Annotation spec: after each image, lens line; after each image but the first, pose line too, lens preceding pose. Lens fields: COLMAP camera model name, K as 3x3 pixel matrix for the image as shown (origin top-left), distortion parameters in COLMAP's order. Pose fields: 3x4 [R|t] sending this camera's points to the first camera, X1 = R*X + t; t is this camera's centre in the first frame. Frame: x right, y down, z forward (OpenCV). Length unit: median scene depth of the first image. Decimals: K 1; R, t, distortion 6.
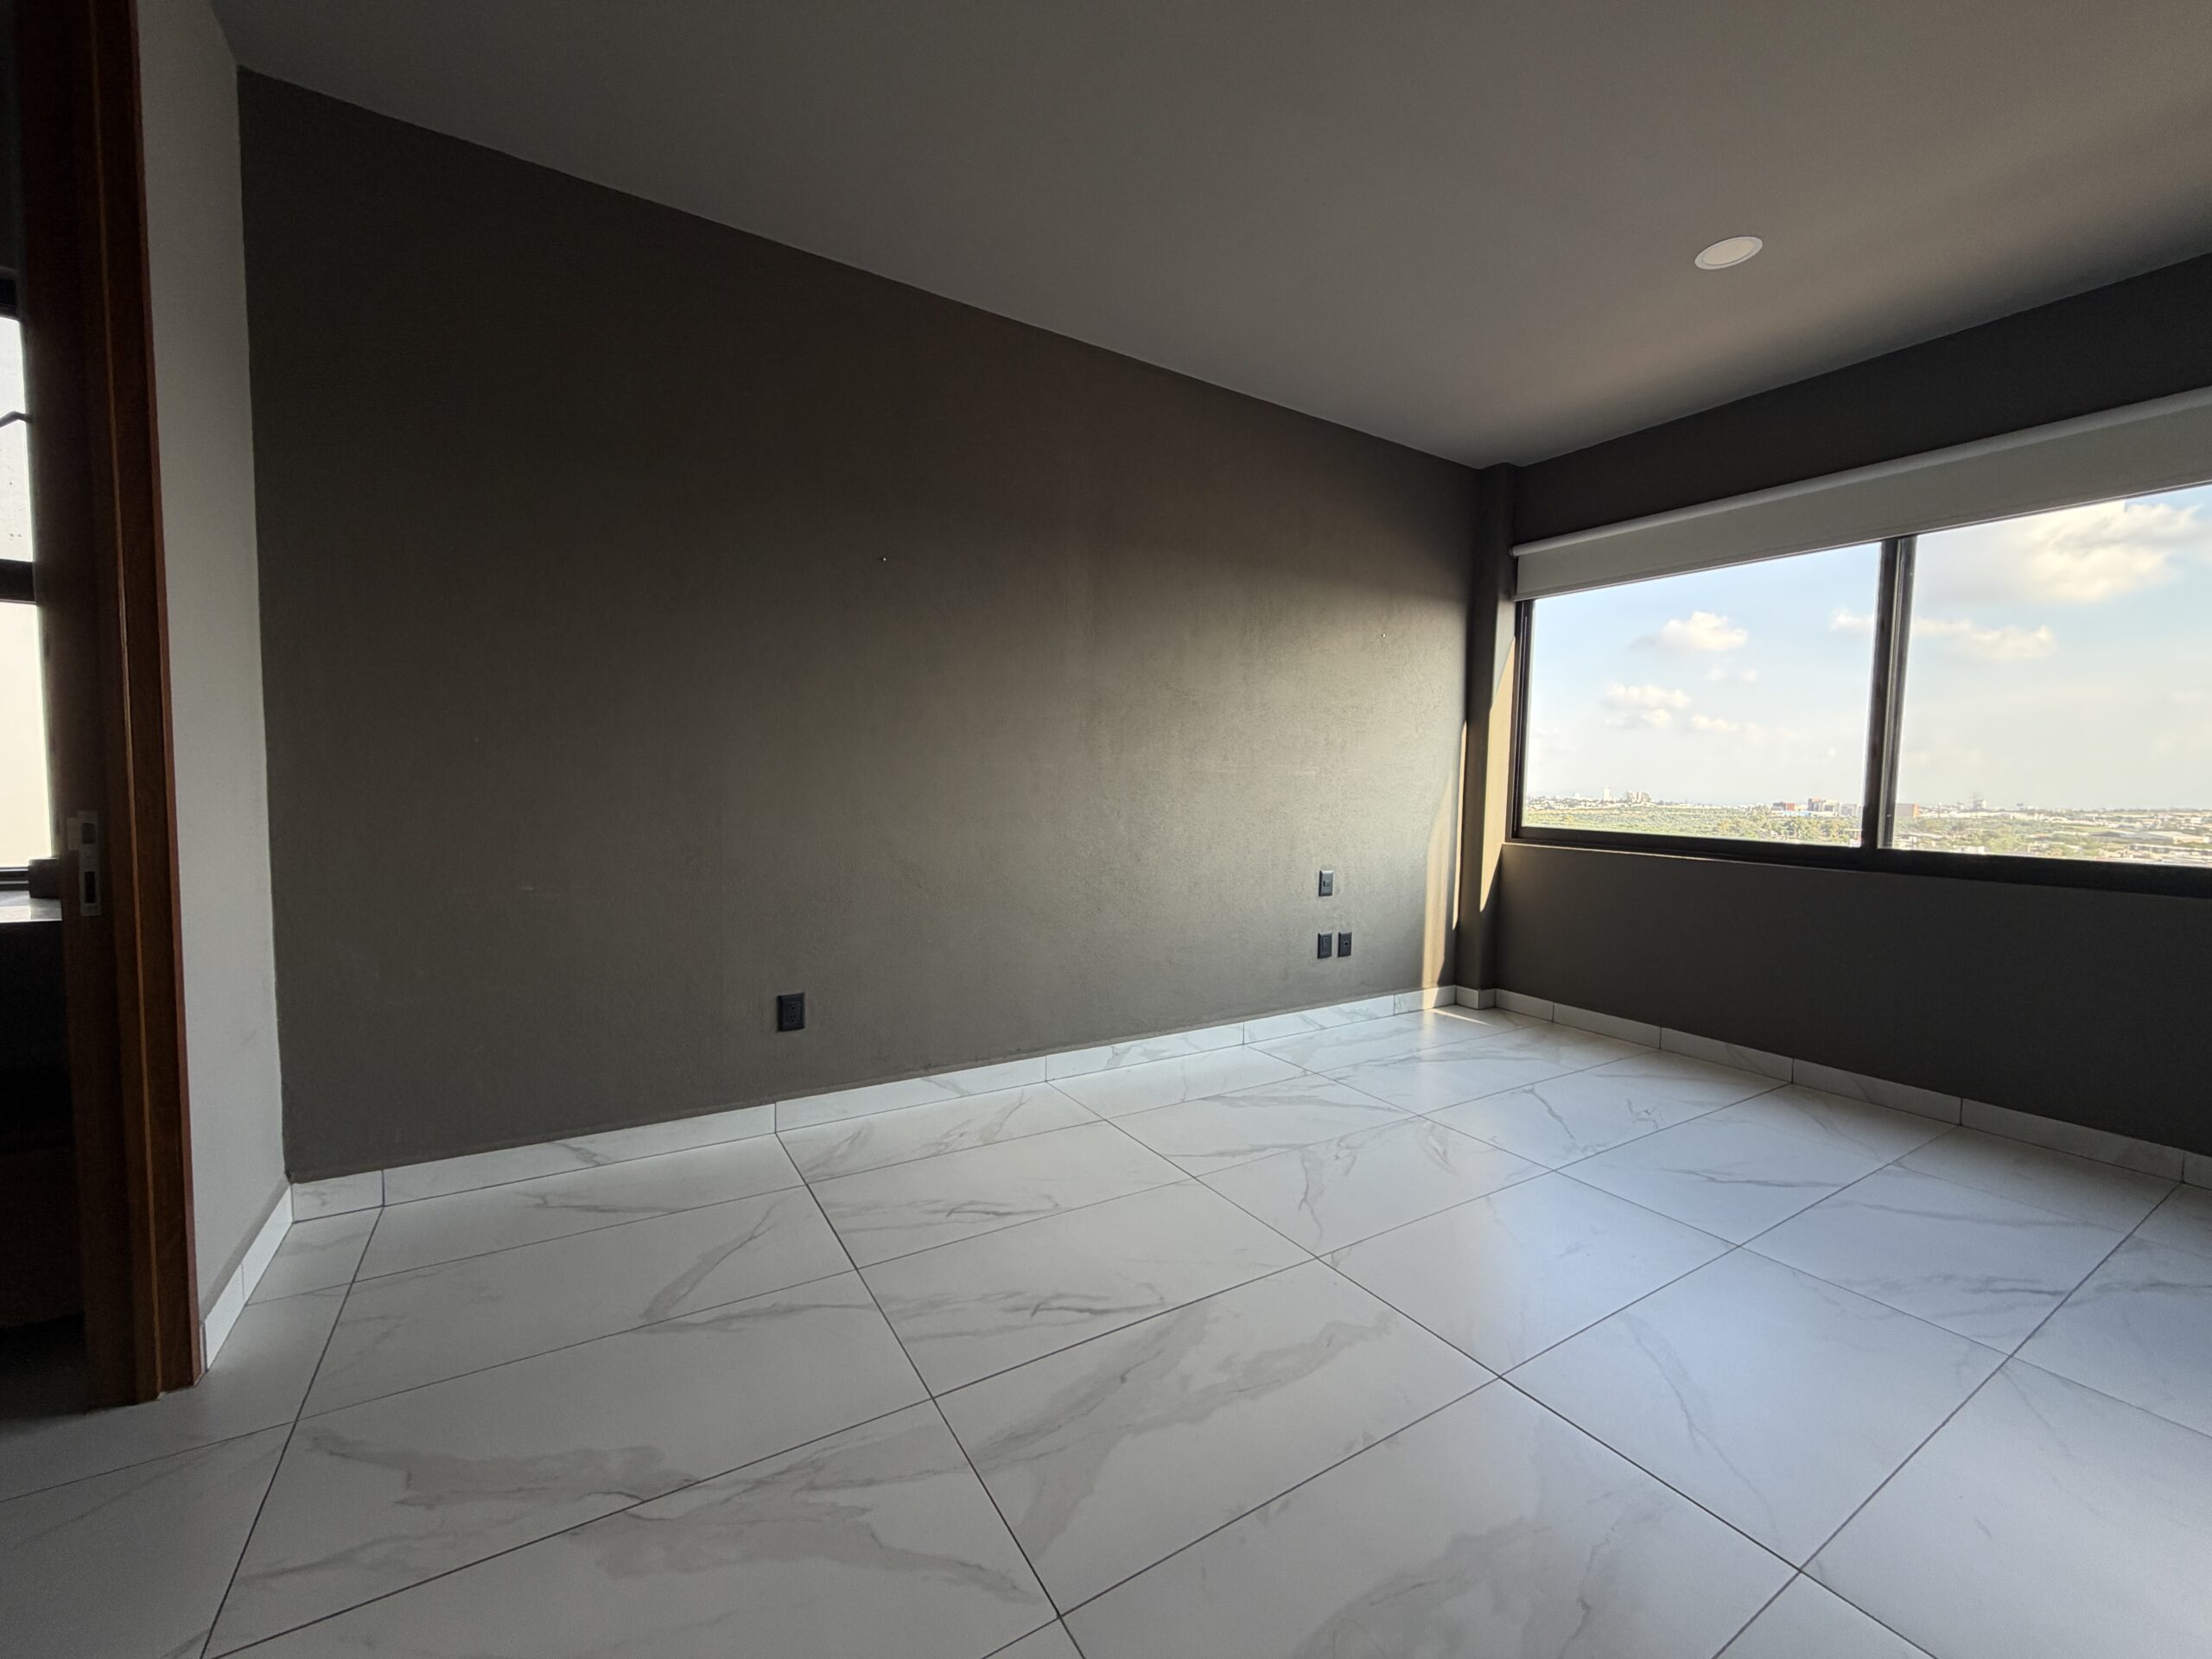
lens RADIAL K [[884.6, 0, 1097.7], [0, 884.6, 832.8], [0, 0, 1]] dist [0.000224, 0.000317]
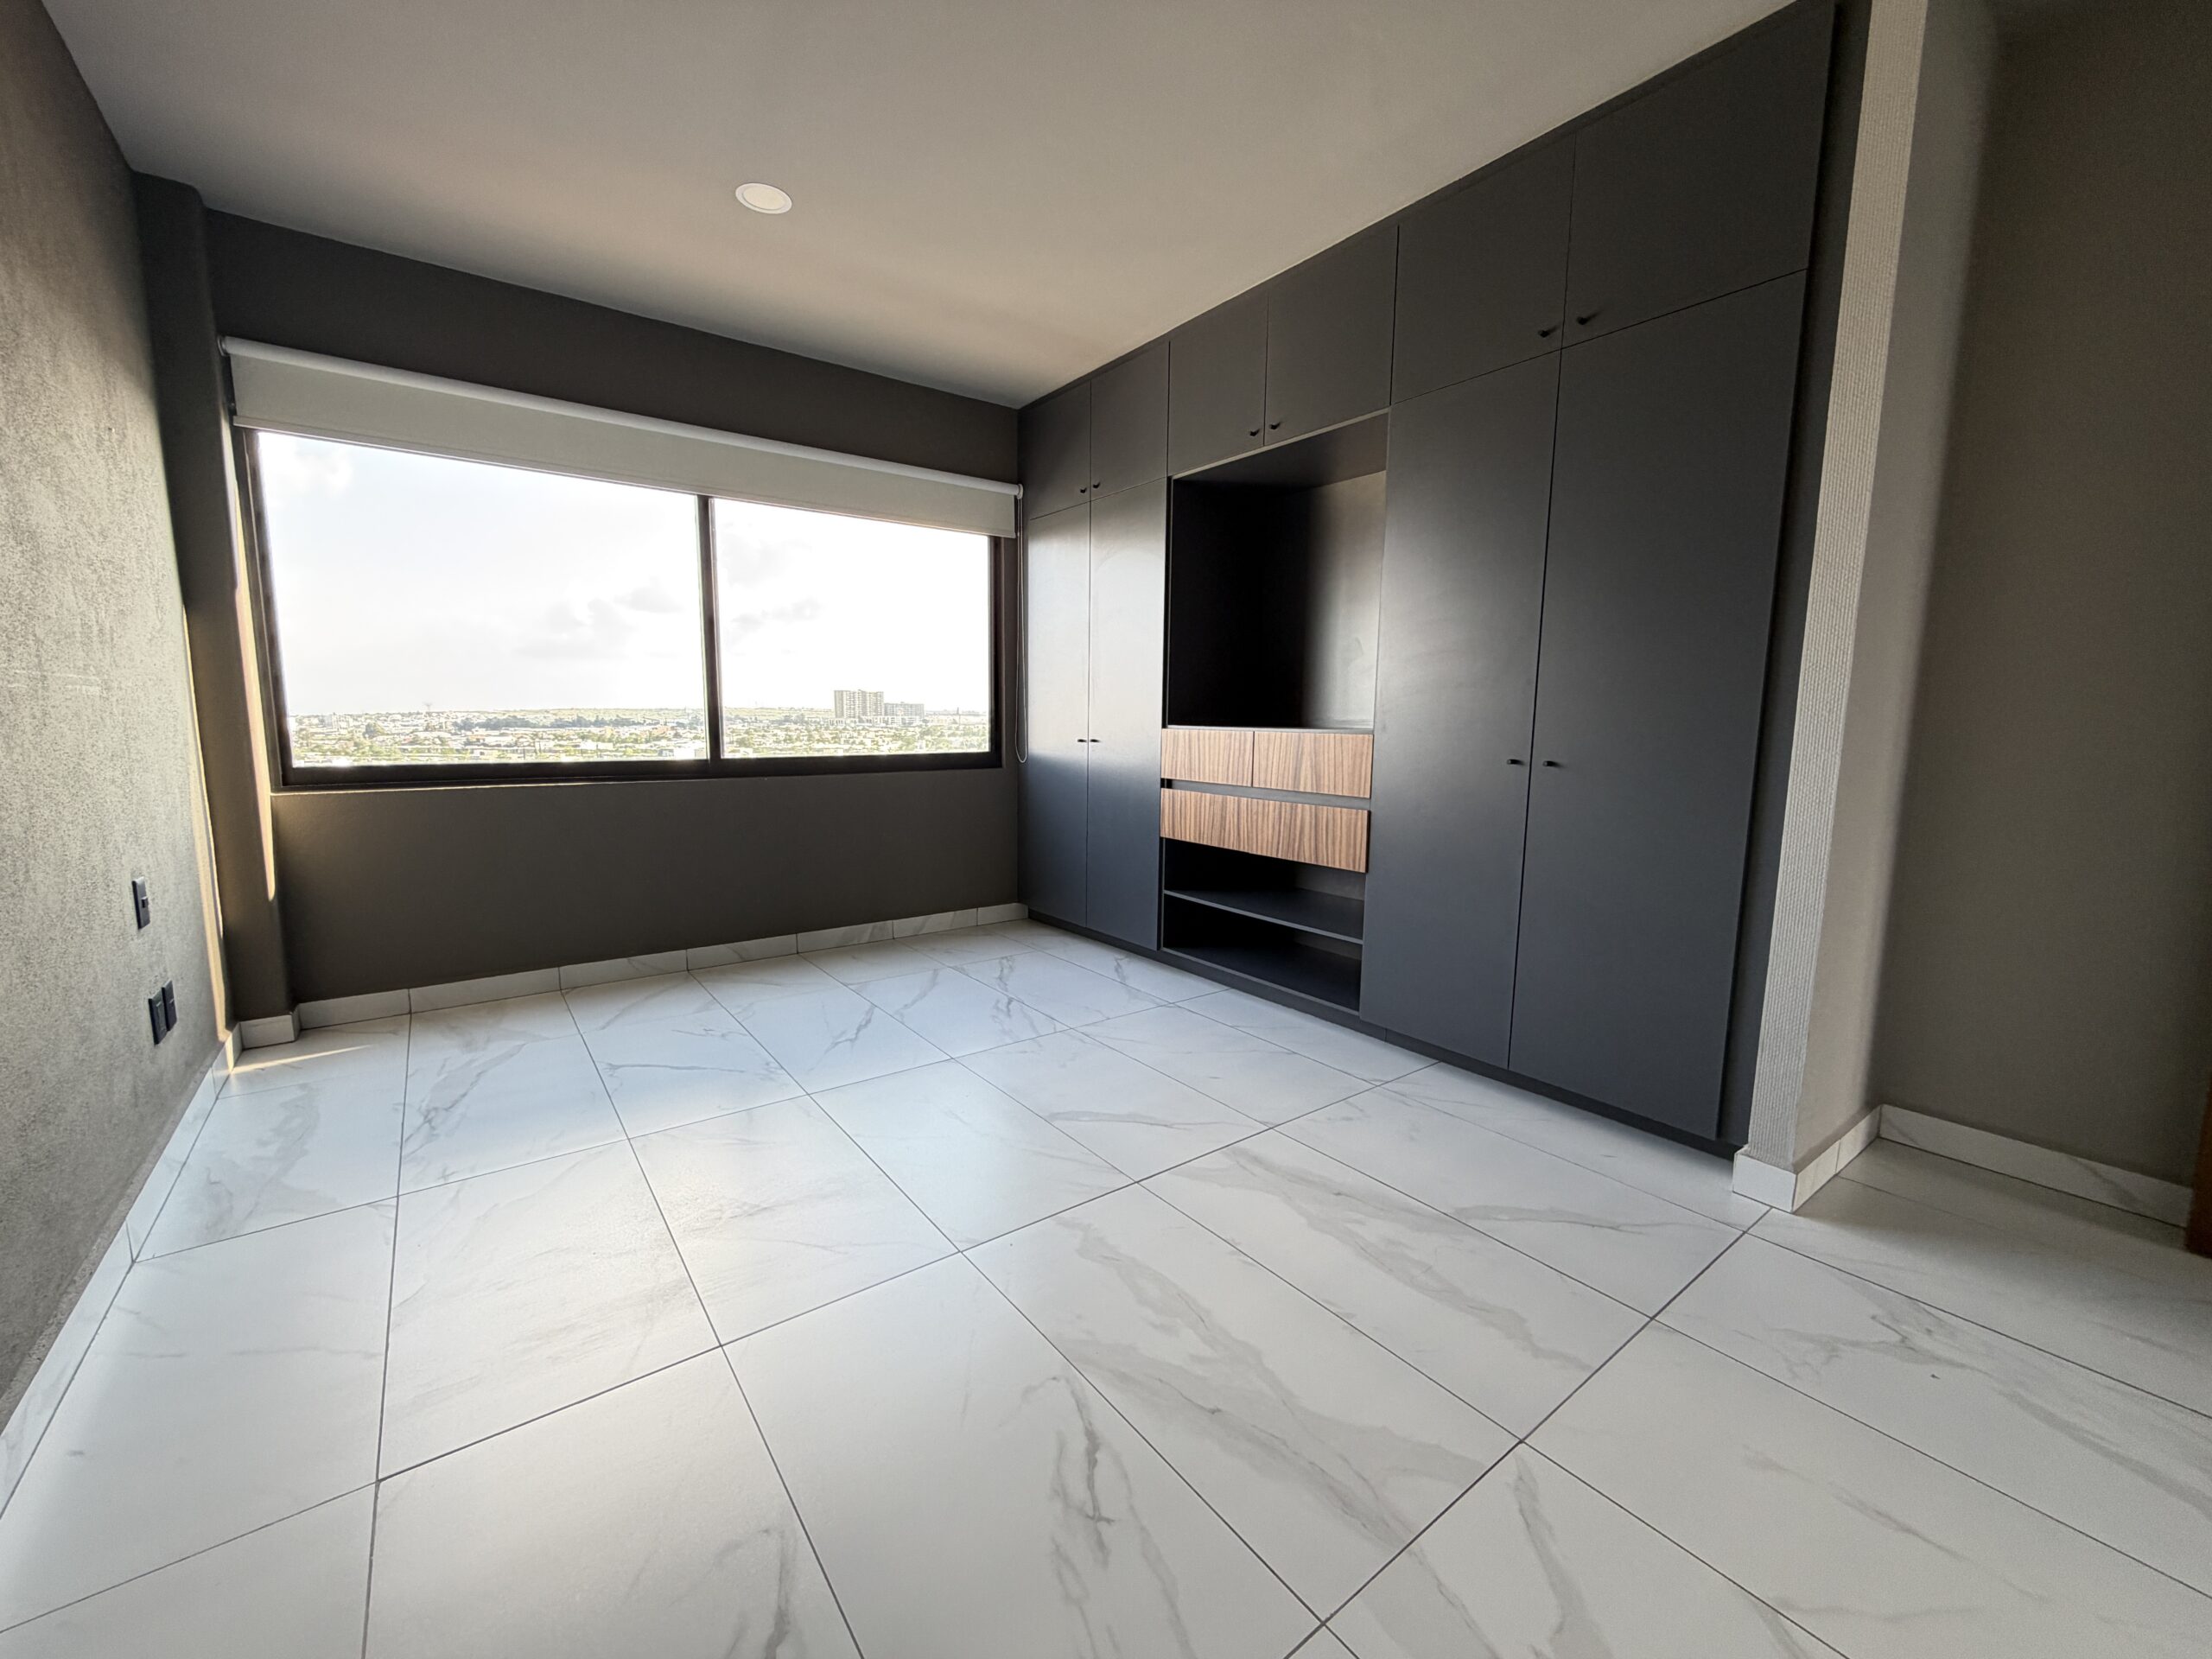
lens RADIAL K [[884.6, 0, 1097.7], [0, 884.6, 832.8], [0, 0, 1]] dist [0.000224, 0.000317]
pose [[-0.096574, -0.151612, 0.983711, -0.379637], [0.051604, 0.986239, 0.157068, -0.045749], [-0.993987, 0.065933, -0.087421, 0.598742]]
